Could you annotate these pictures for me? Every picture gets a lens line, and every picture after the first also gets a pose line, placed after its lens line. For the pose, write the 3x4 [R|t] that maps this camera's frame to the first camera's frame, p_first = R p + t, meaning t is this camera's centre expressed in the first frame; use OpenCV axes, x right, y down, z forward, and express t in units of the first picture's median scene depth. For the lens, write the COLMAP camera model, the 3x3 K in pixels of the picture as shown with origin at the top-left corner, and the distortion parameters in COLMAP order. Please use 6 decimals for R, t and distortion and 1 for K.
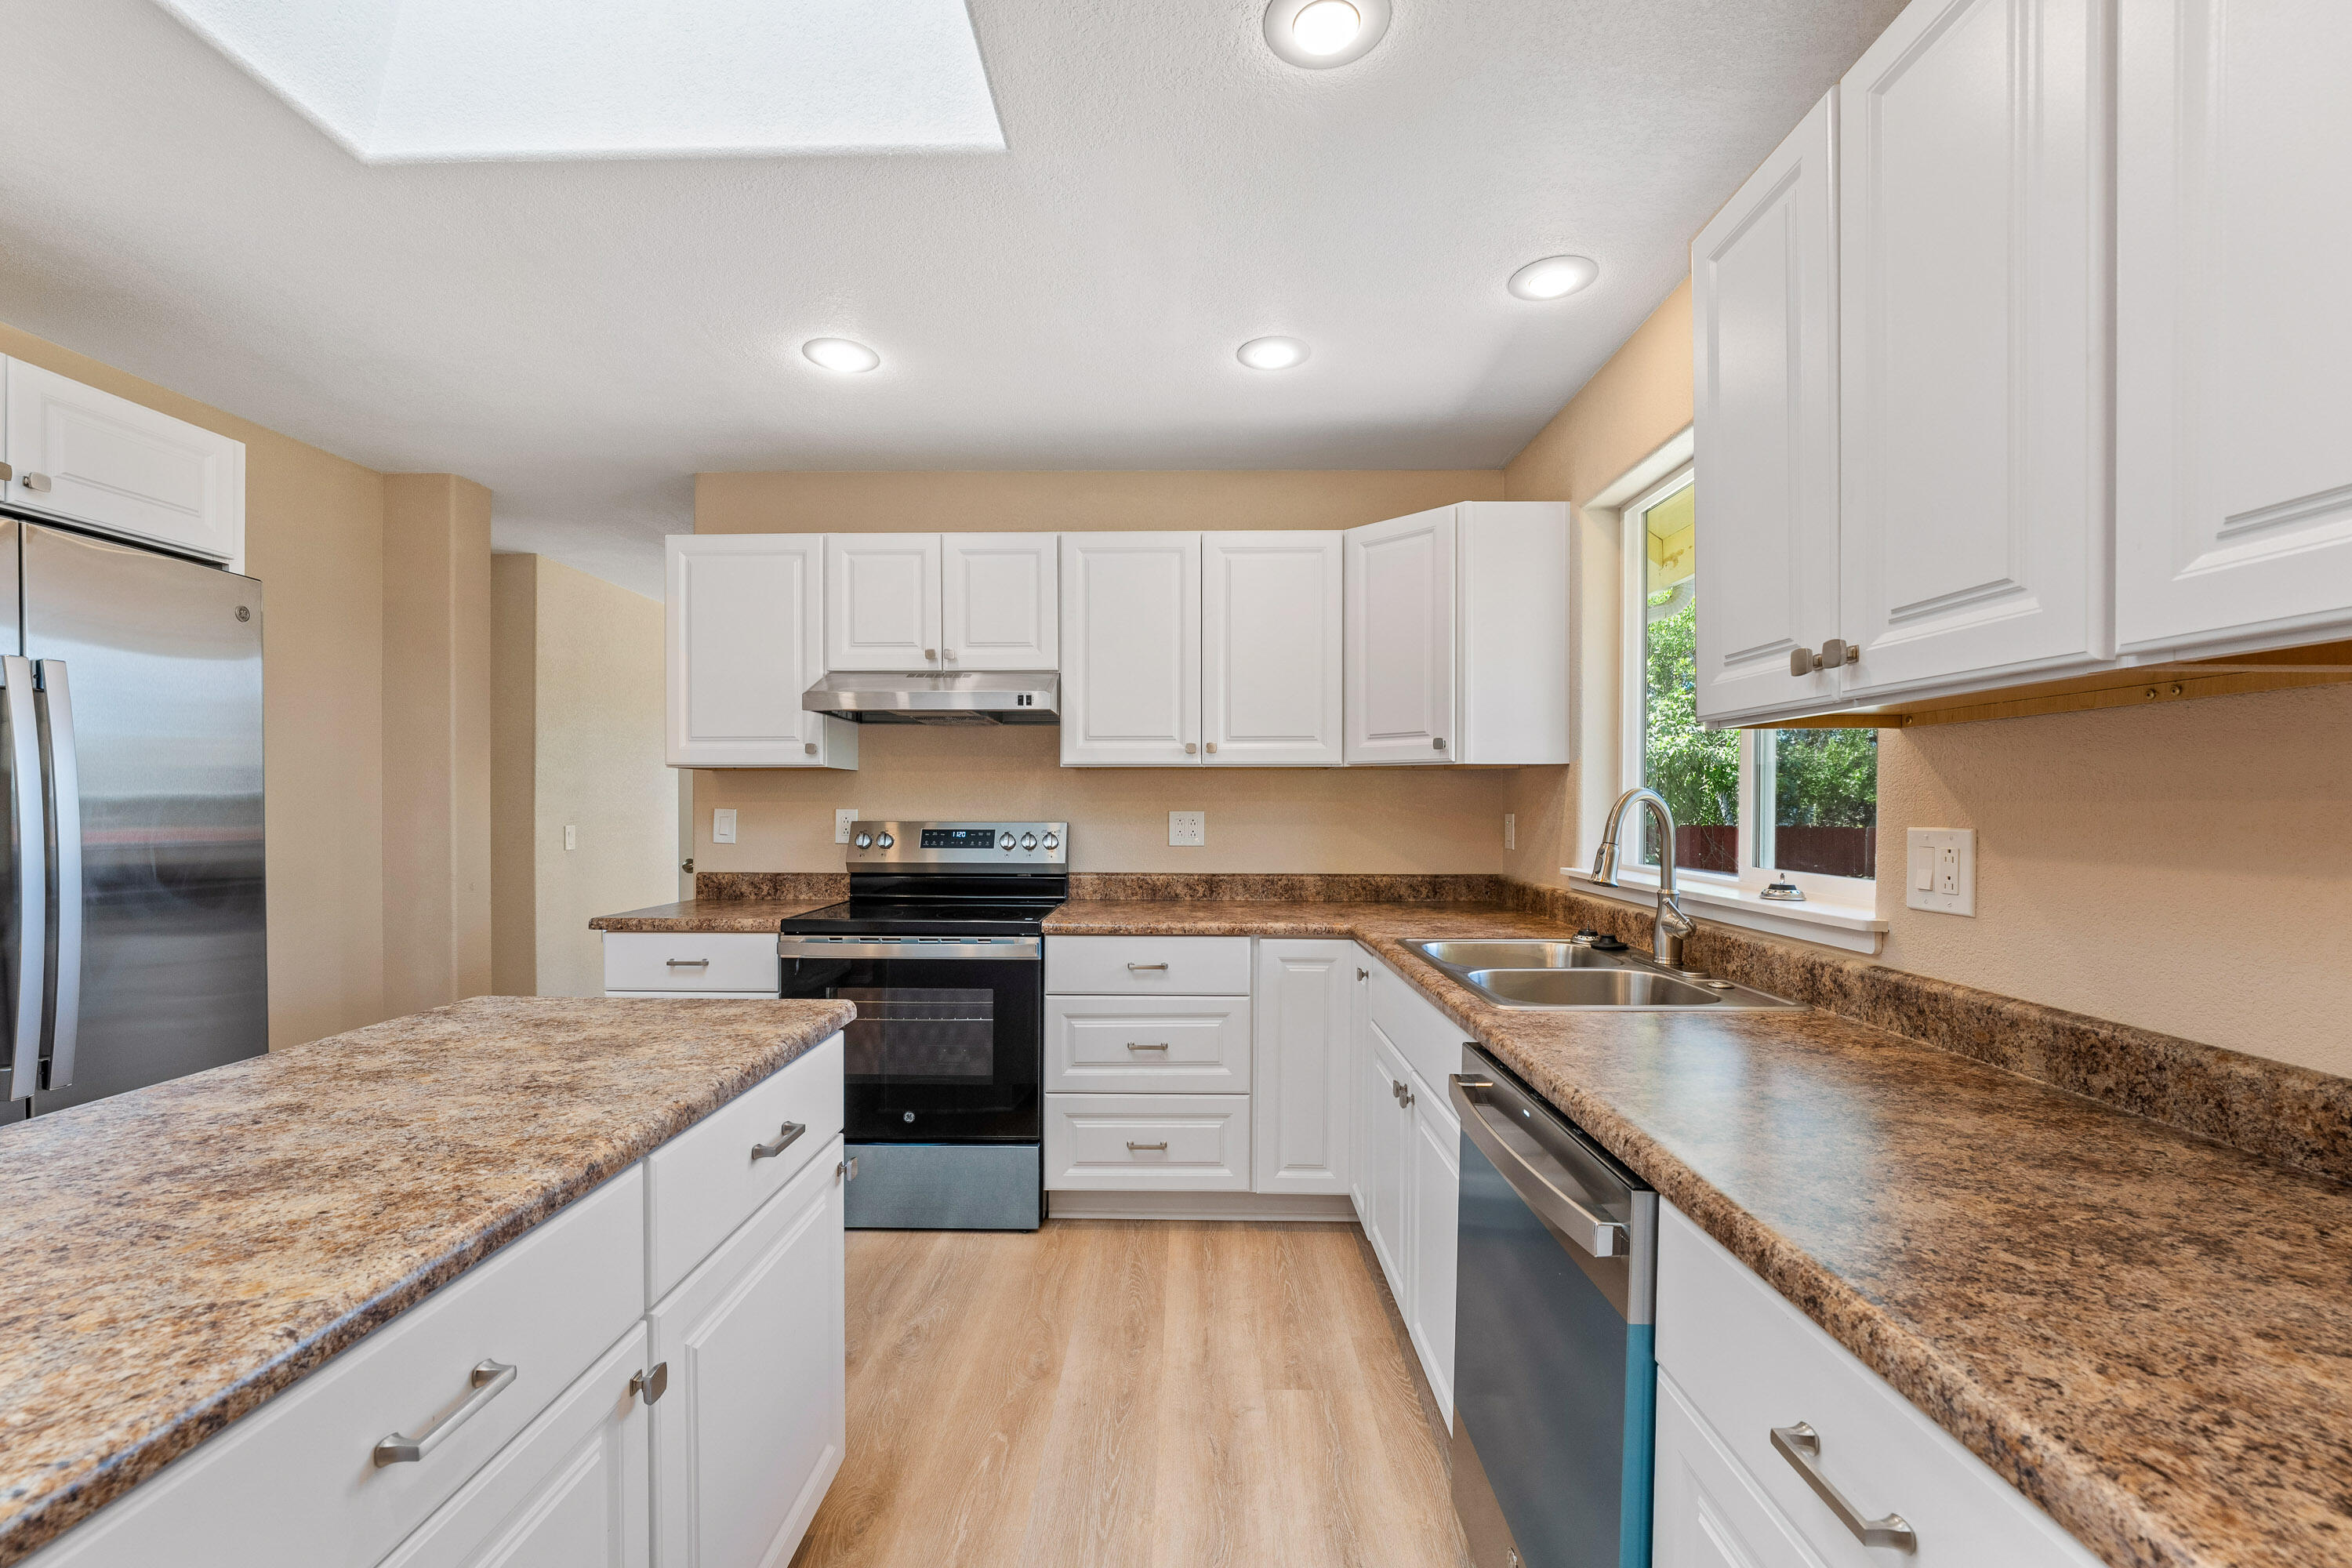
lens RADIAL K [[958.1, 0, 1173.8], [0, 958.1, 807.3], [0, 0, 1]] dist [-0.015310, 0.003032]
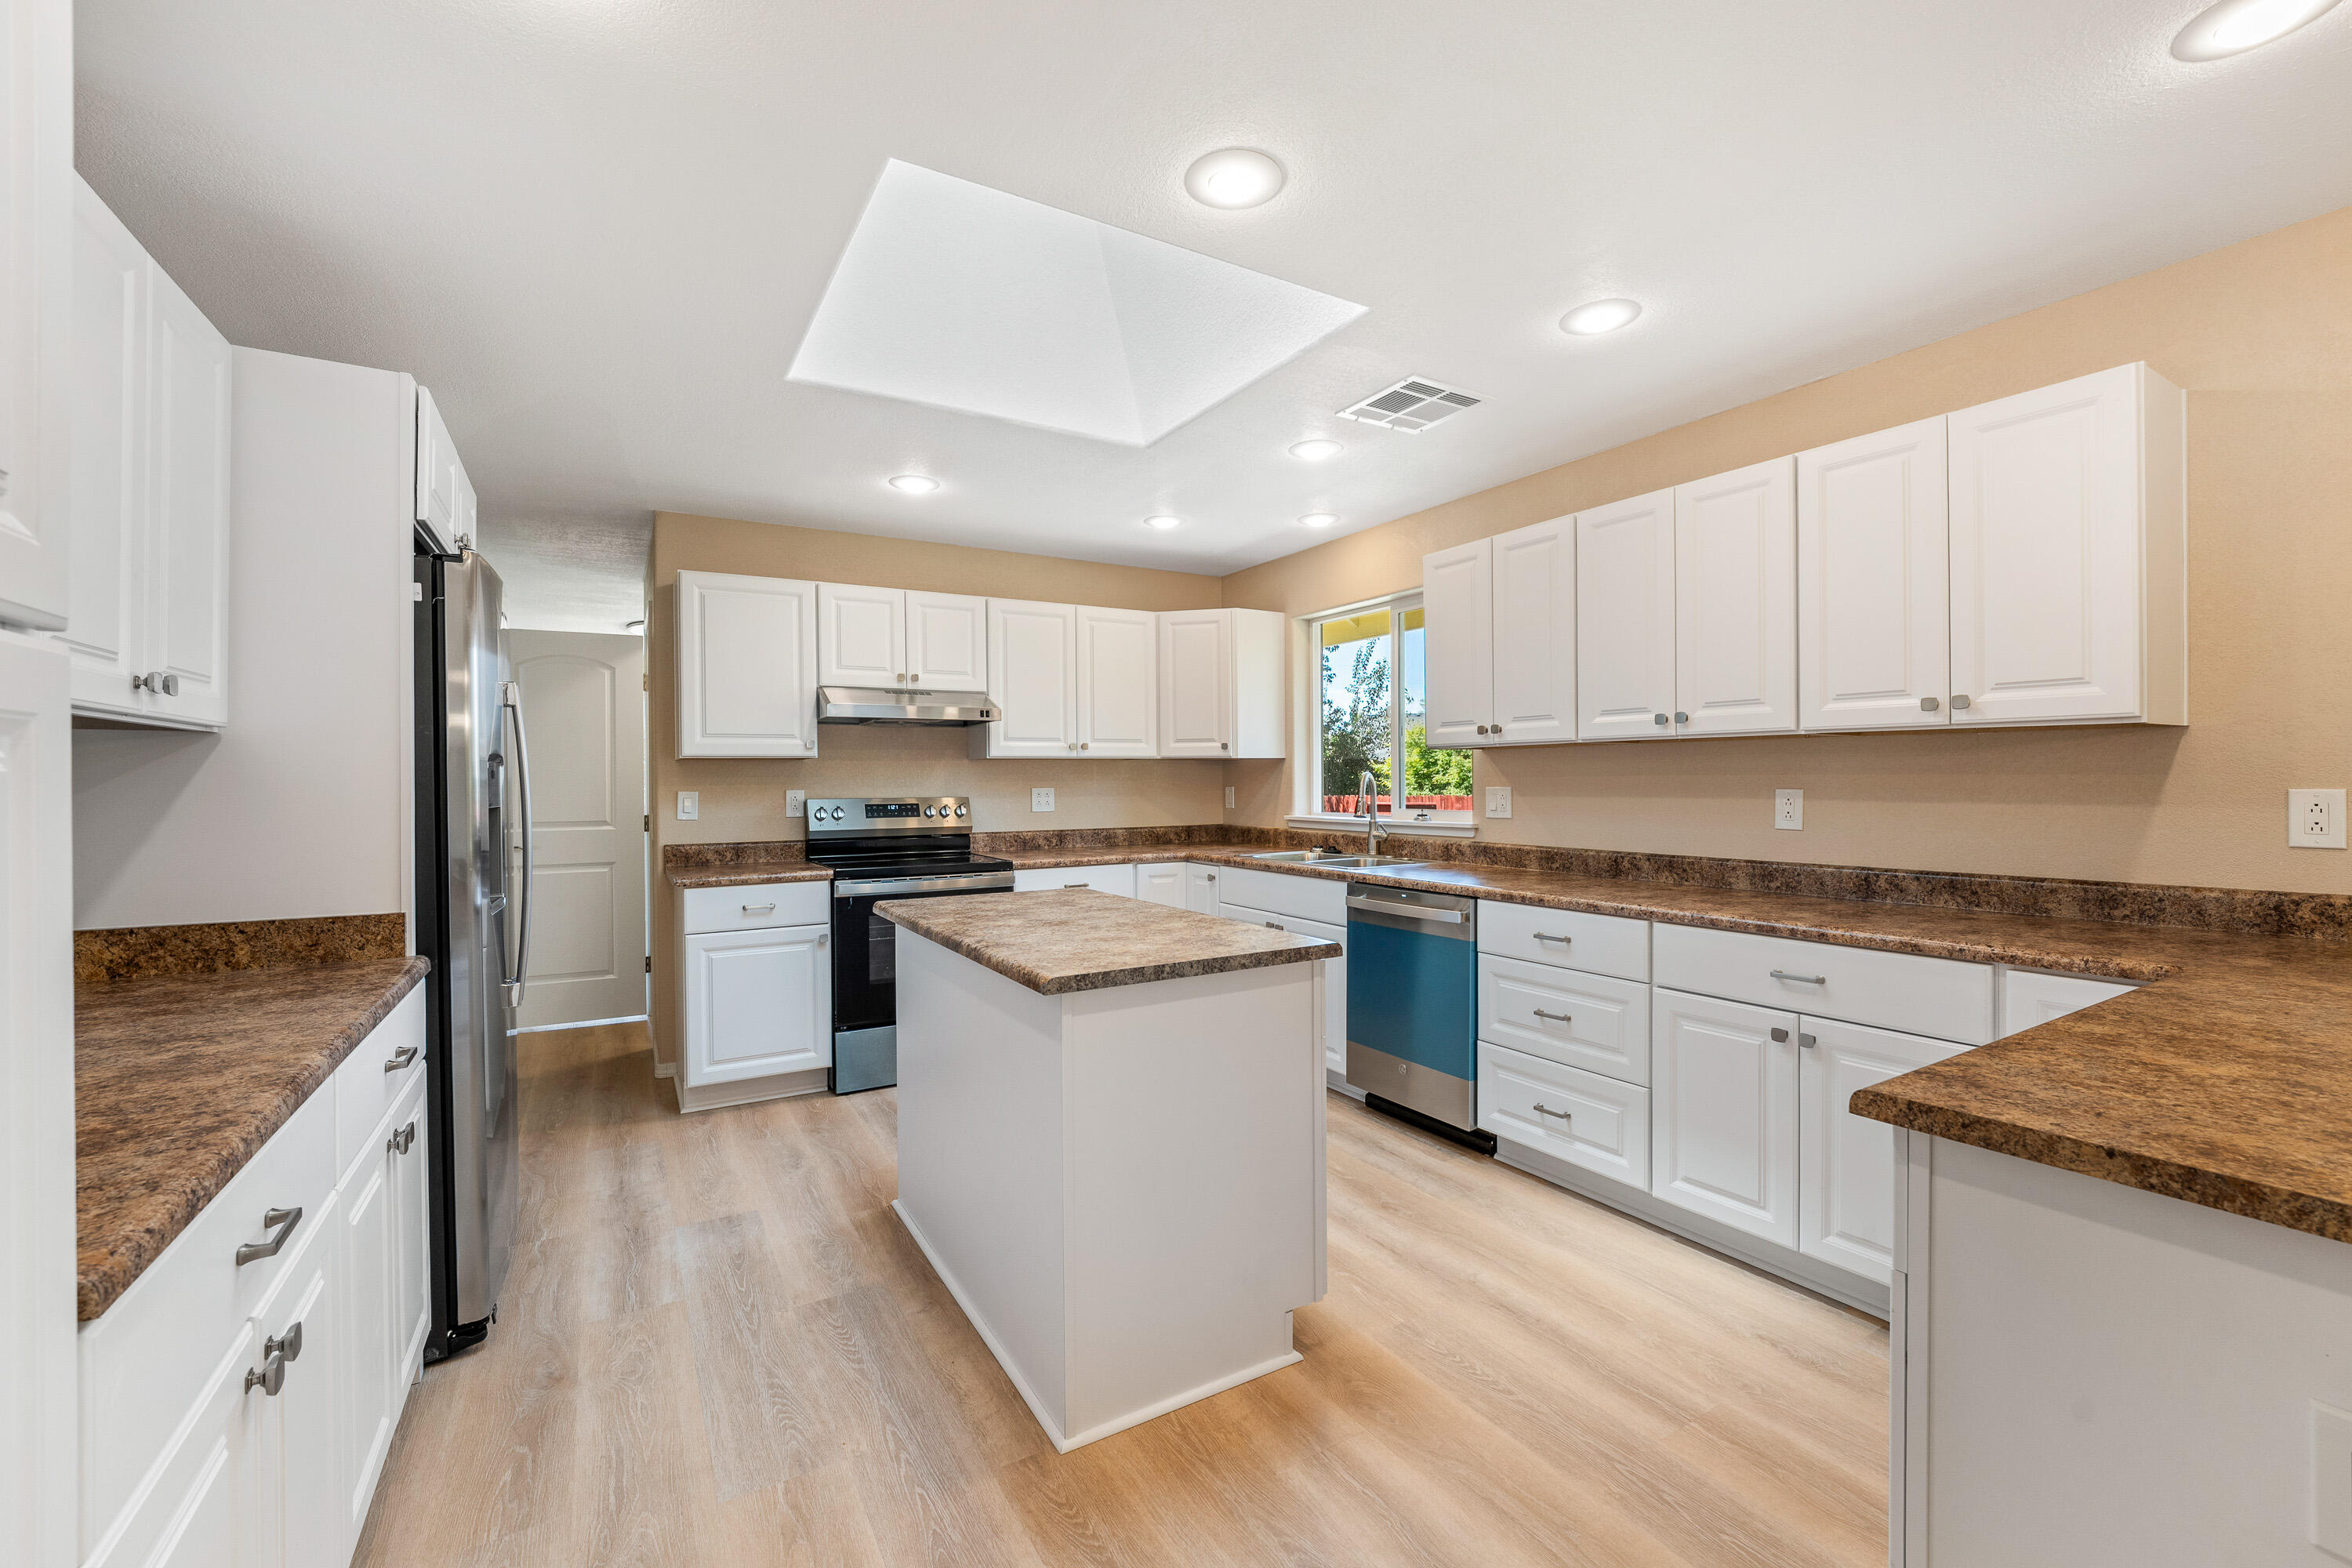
lens RADIAL K [[958.1, 0, 1158.4], [0, 958.1, 778.6], [0, 0, 1]] dist [-0.015310, 0.003032]
pose [[0.858949, -0.008200, 0.511995, -0.694909], [0.012721, 0.999905, -0.005327, -0.000194], [-0.511903, 0.011089, 0.858972, -0.414796]]
